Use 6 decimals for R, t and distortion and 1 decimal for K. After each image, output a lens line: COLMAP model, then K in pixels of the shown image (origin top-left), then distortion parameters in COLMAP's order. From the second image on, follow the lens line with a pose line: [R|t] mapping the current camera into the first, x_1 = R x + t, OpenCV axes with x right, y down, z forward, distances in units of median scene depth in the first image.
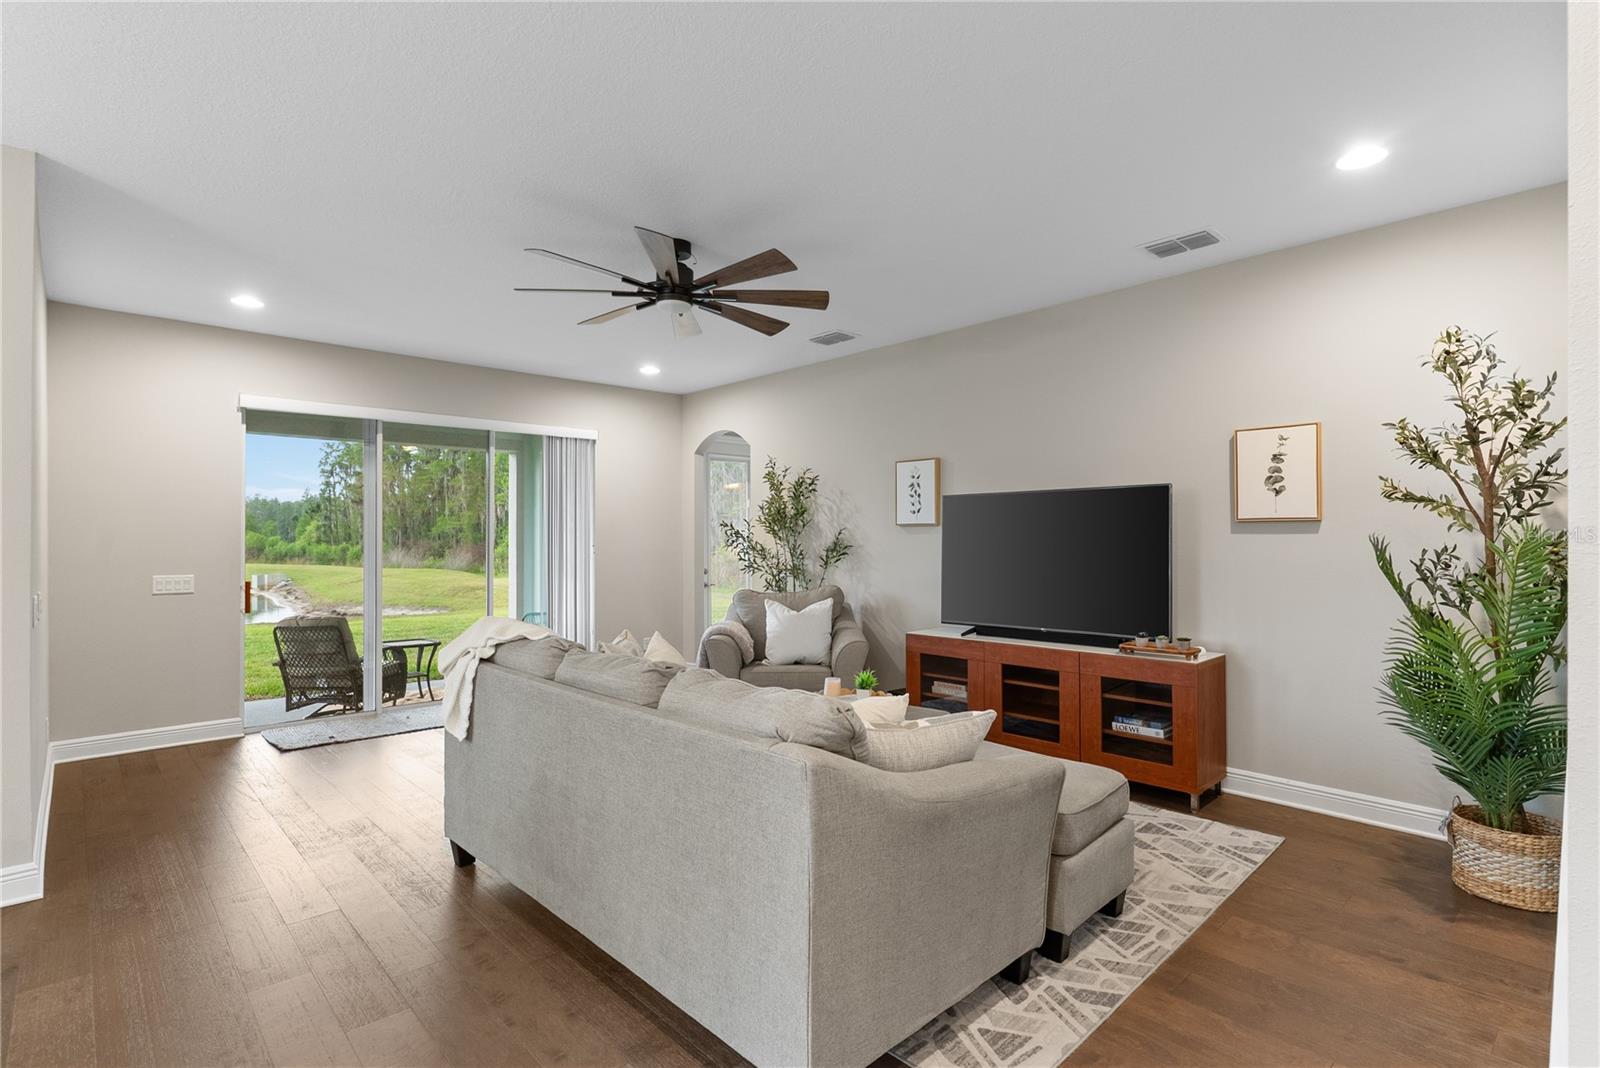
lens RADIAL K [[768.4, 0, 807.3], [0, 768.4, 536.0], [0, 0, 1]] dist [0.005560, -0.001161]
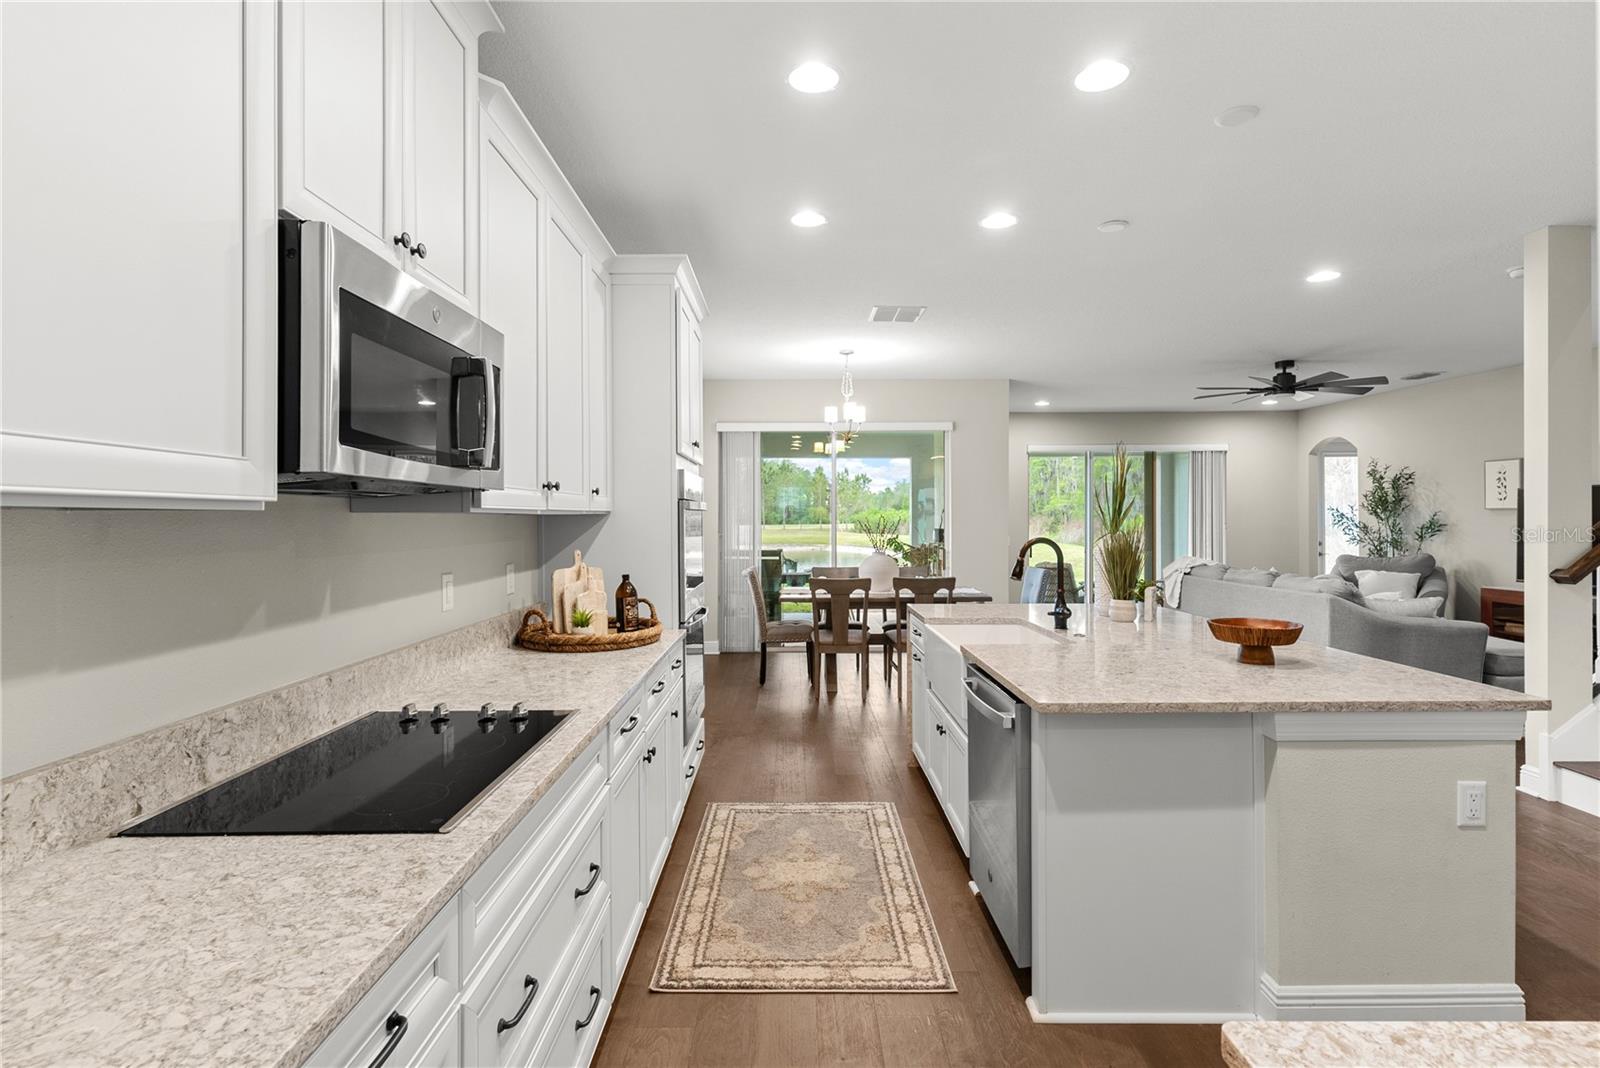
lens RADIAL K [[768.4, 0, 796.5], [0, 768.4, 519.4], [0, 0, 1]] dist [0.005560, -0.001161]
pose [[0.727510, 0.001207, -0.686096, 0.150923], [0.005424, 0.999957, 0.007511, -0.011675], [0.686076, -0.009186, 0.727472, -0.713182]]
